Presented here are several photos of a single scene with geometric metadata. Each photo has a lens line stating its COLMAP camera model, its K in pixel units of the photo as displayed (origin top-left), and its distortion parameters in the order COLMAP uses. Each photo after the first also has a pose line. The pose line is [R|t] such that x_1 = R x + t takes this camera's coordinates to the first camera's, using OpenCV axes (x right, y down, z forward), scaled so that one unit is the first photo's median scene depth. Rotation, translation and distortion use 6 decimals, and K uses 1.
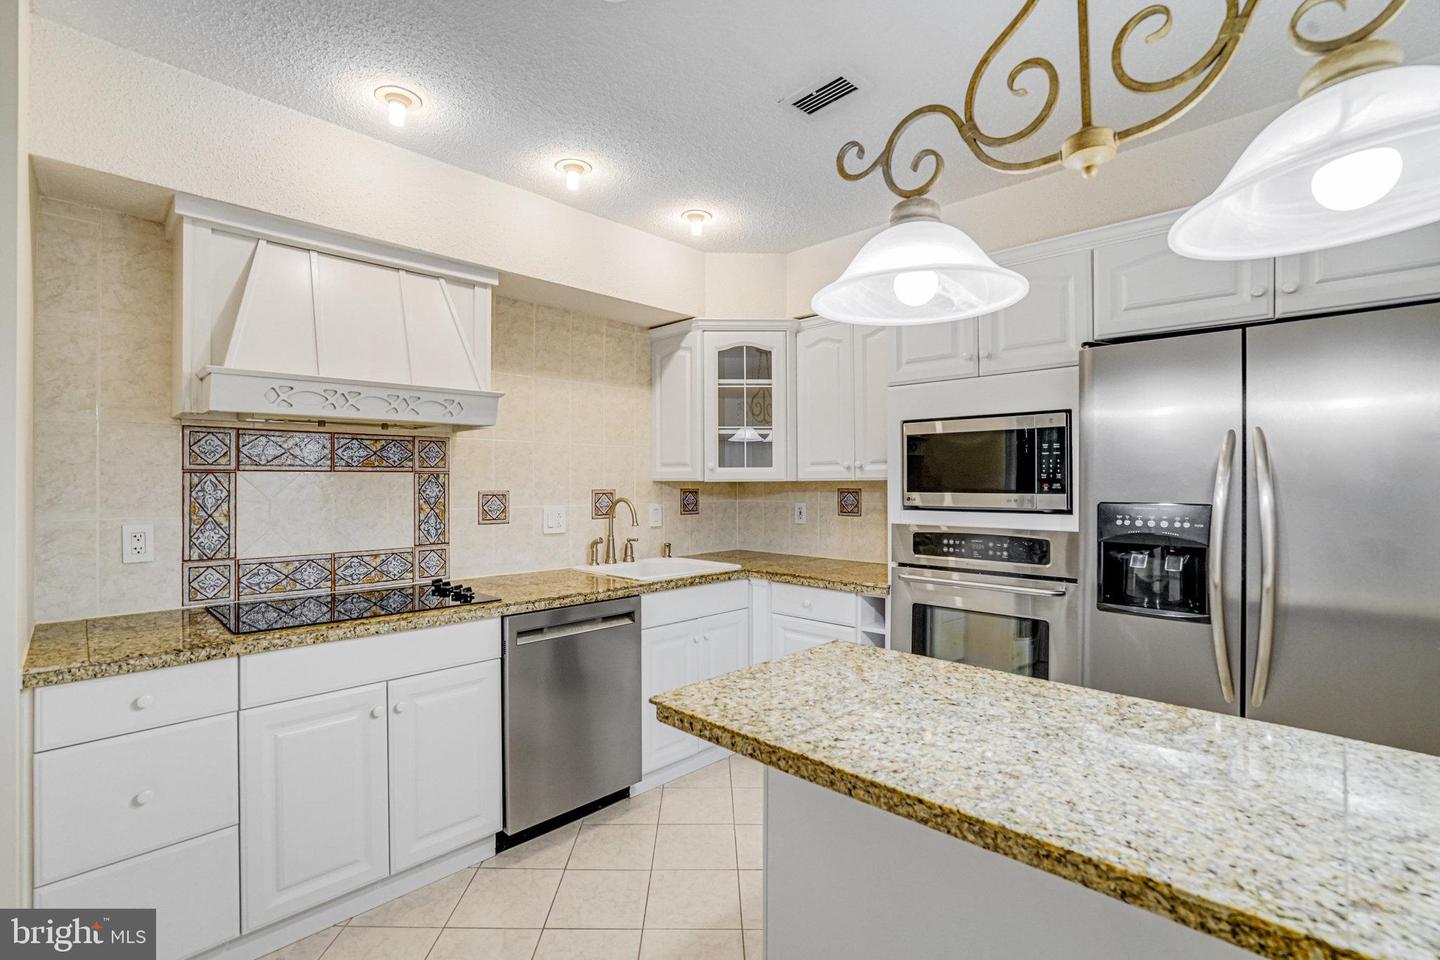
lens RADIAL K [[664.0, 0, 711.5], [0, 664.0, 484.2], [0, 0, 1]] dist [-0.059307, 0.029042]
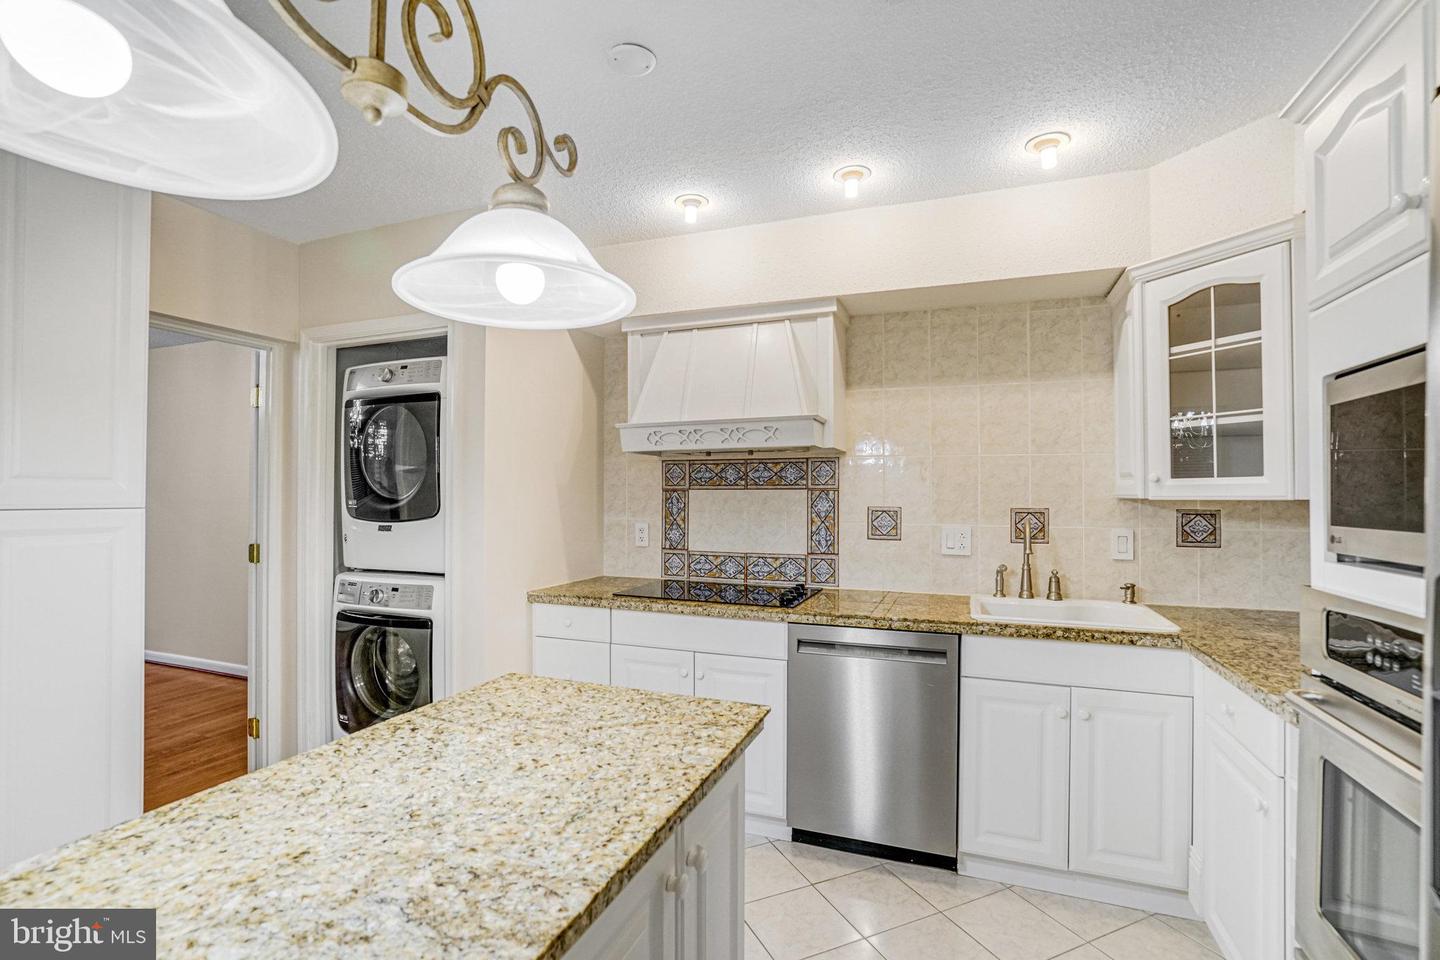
lens RADIAL K [[664.0, 0, 711.5], [0, 664.0, 484.2], [0, 0, 1]] dist [-0.059307, 0.029042]
pose [[0.381865, -0.013014, -0.924126, 0.576104], [-0.007559, 0.999823, -0.017204, -0.006114], [0.924187, 0.013555, 0.381700, 0.420348]]
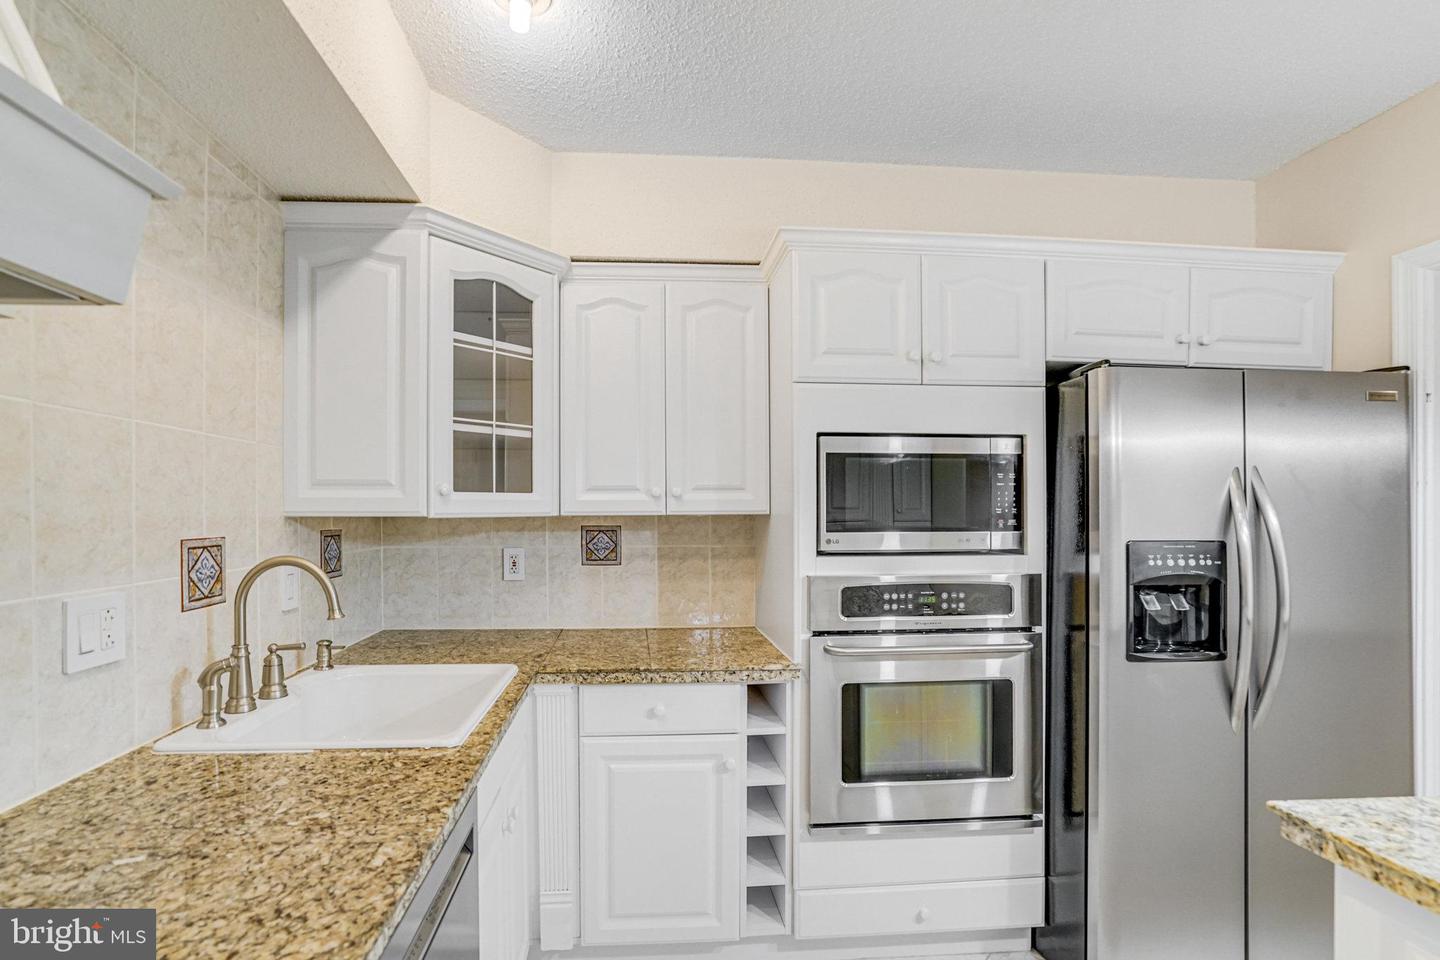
lens RADIAL K [[690.3, 0, 716.8], [0, 690.3, 504.9], [0, 0, 1]] dist [-0.024554, 0.000091]
pose [[0.654979, 0.007703, 0.755608, -0.359184], [0.002011, 0.999927, -0.011936, -0.008691], [-0.755644, 0.009337, 0.654916, 0.607057]]
